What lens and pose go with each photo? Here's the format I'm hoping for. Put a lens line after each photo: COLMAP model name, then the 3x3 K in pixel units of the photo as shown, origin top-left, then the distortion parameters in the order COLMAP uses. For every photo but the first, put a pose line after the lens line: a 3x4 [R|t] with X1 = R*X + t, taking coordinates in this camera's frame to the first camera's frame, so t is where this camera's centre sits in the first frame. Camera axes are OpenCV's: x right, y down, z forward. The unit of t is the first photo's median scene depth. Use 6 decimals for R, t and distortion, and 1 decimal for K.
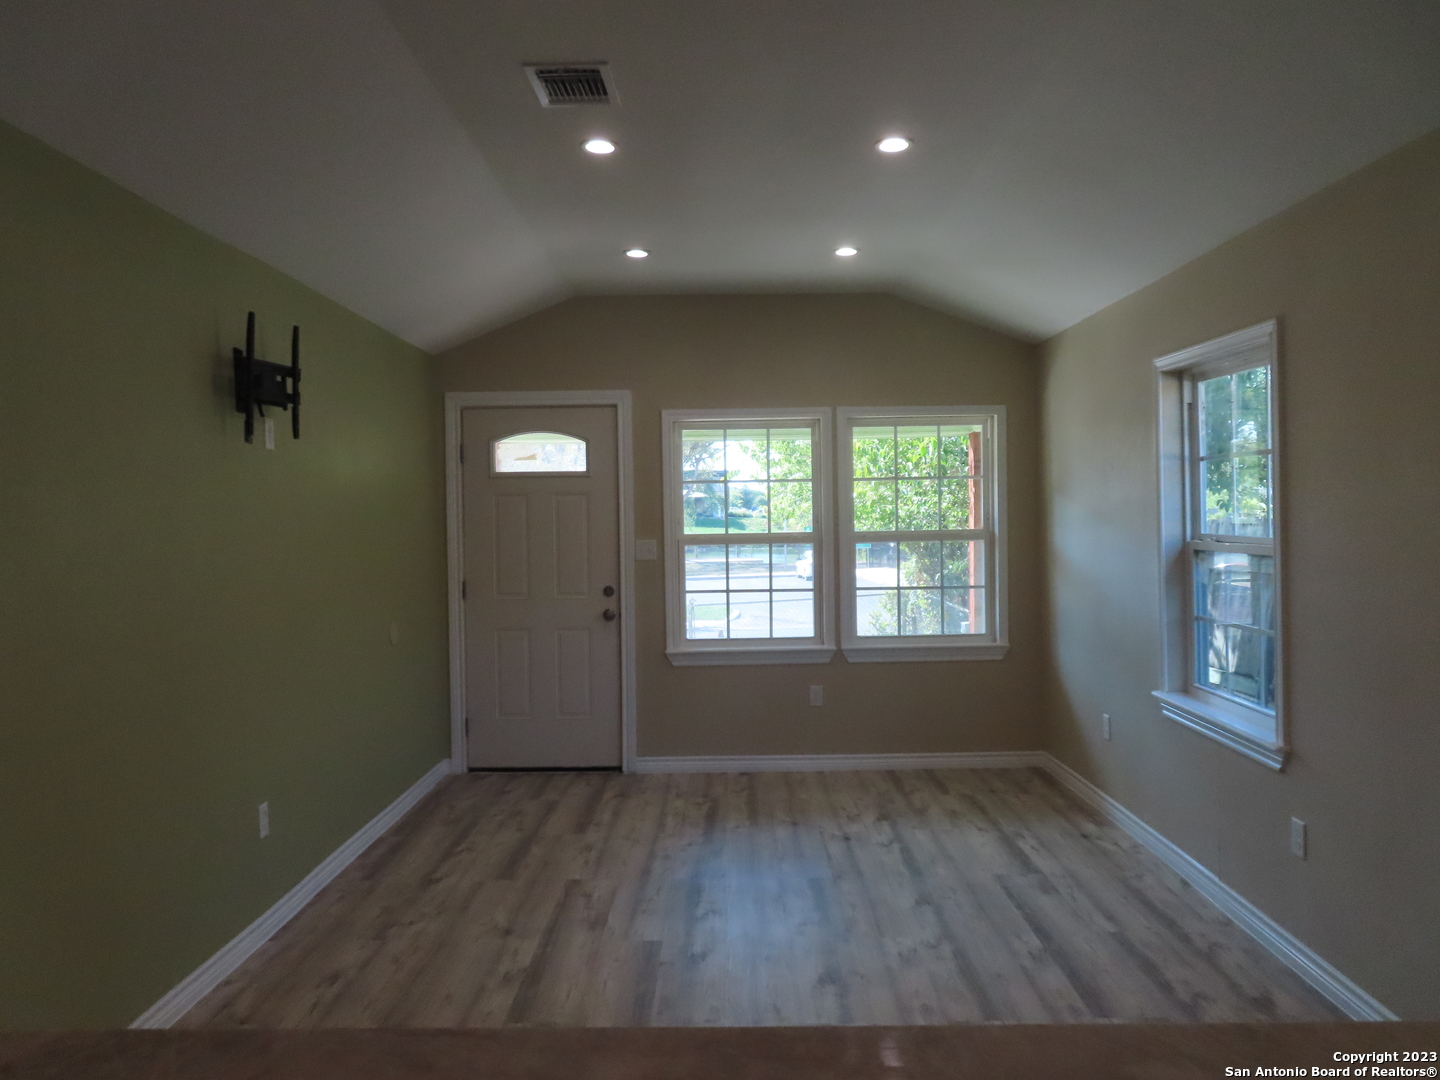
lens RADIAL K [[1039.7, 0, 713.7], [0, 1039.7, 534.0], [0, 0, 1]] dist [0.009725, -0.010730]
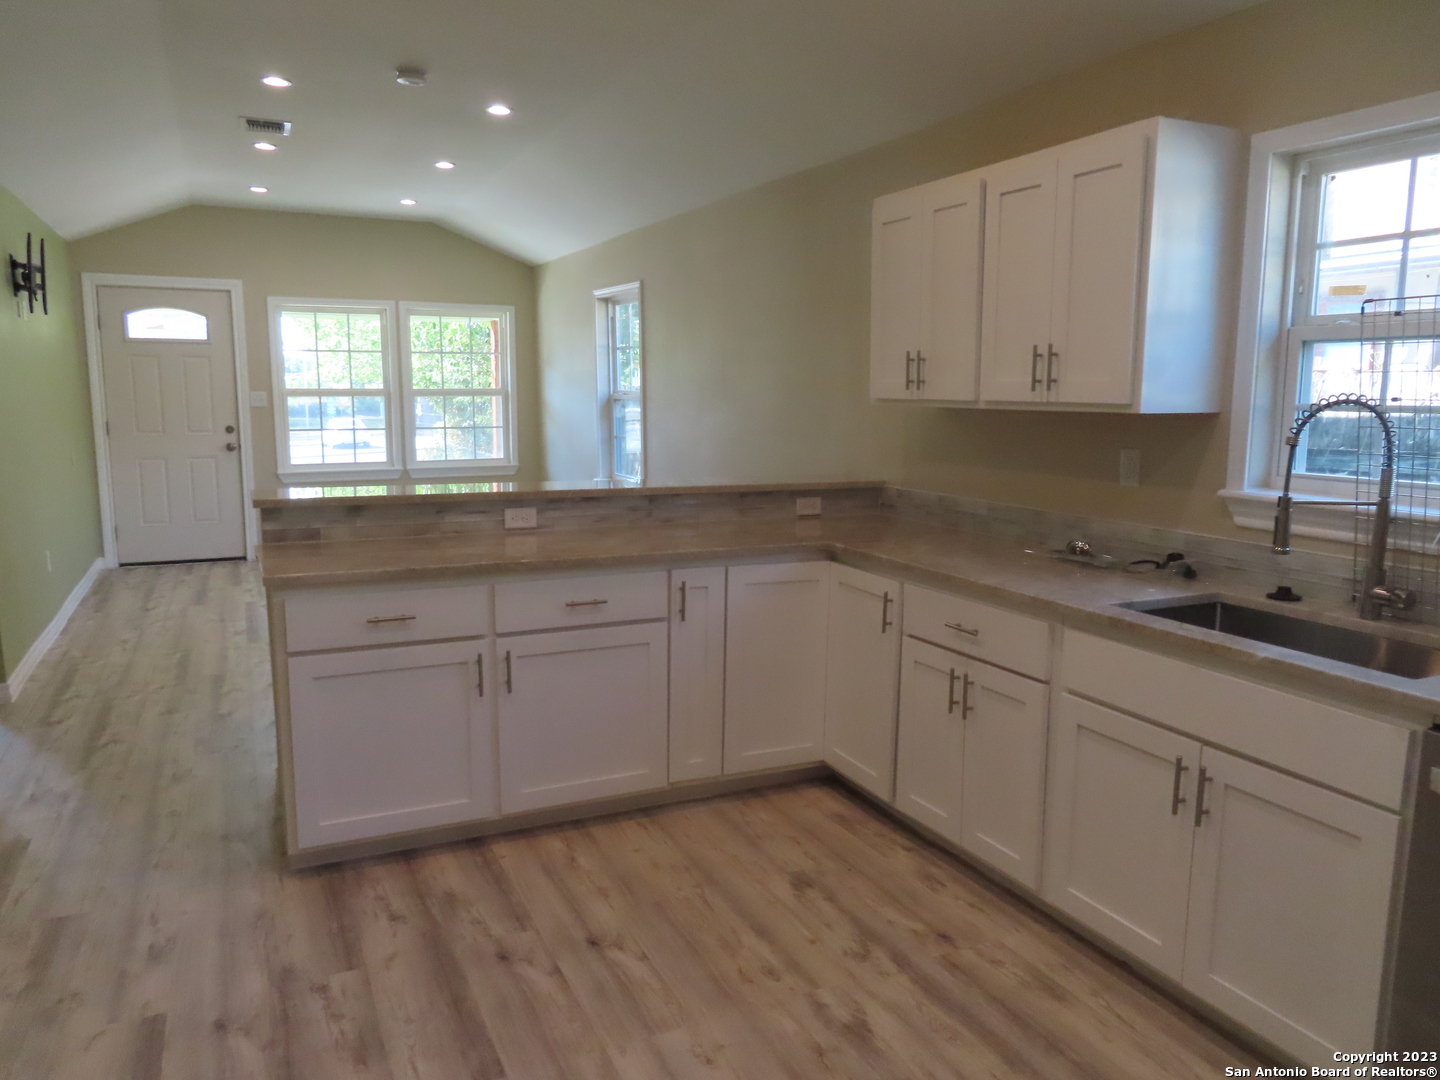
lens RADIAL K [[1039.7, 0, 719.5], [0, 1039.7, 544.0], [0, 0, 1]] dist [0.009725, -0.010730]
pose [[0.898427, -0.047385, 0.436559, -0.127362], [-0.010072, 0.991676, 0.128366, 0.022067], [-0.439008, -0.119725, 0.890471, -0.517047]]
